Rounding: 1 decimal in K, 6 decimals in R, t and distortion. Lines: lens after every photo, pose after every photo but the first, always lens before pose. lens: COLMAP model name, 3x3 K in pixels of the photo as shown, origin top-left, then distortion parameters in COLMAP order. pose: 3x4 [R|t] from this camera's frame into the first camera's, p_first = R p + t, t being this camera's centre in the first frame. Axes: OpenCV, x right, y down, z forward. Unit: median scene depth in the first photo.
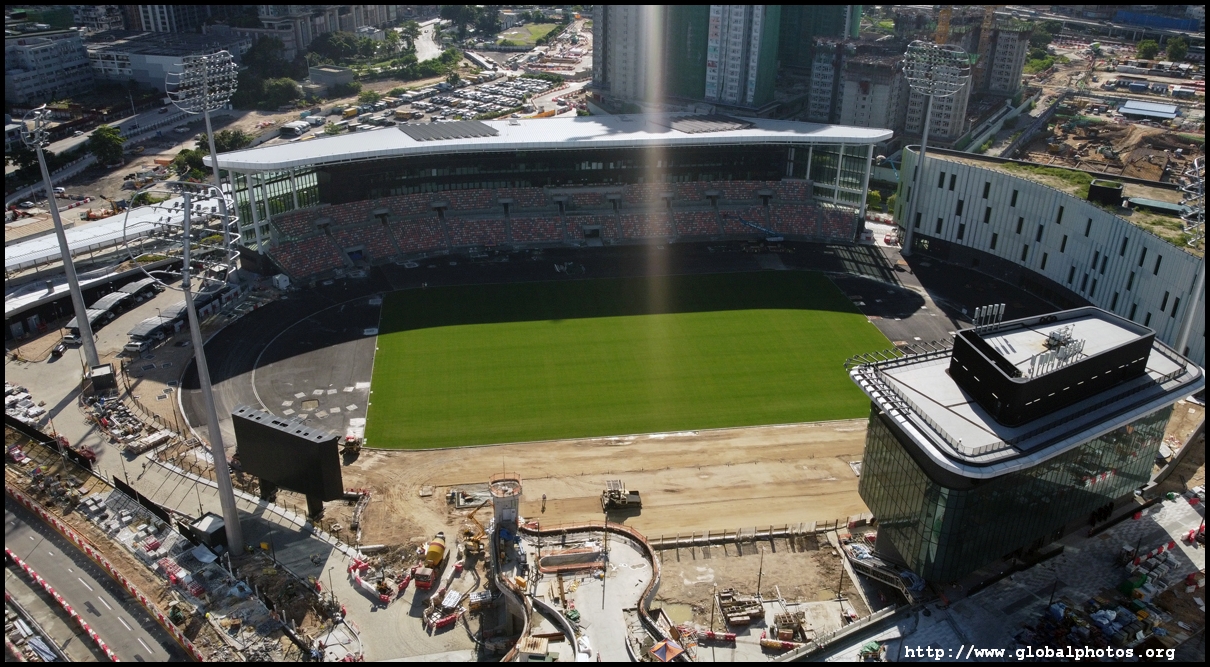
lens RADIAL K [[955.8, 0, 611.4], [0, 955.8, 332.4], [0, 0, 1]] dist [-0.005216, 0.005669]
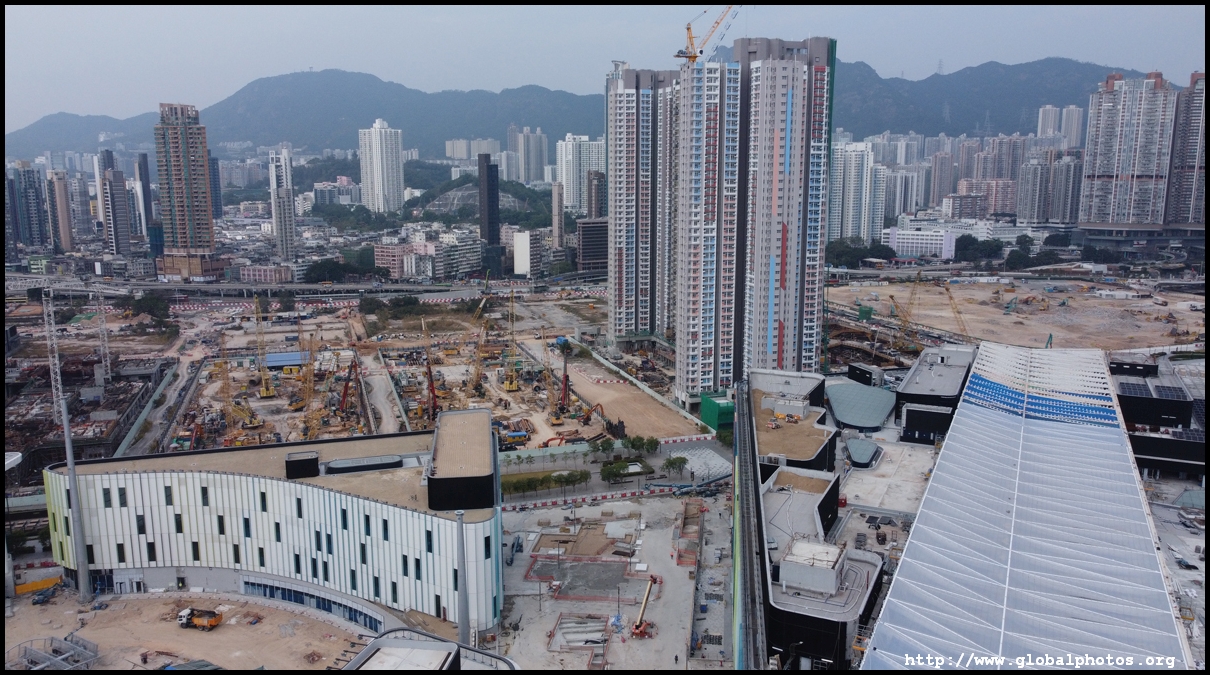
lens RADIAL K [[903.4, 0, 610.7], [0, 903.4, 339.1], [0, 0, 1]] dist [-0.000264, -0.006024]
pose [[0.644092, -0.158068, 0.748439, 0.084263], [0.346327, 0.932654, -0.101069, -0.069455], [-0.682058, 0.324302, 0.655458, 0.204183]]
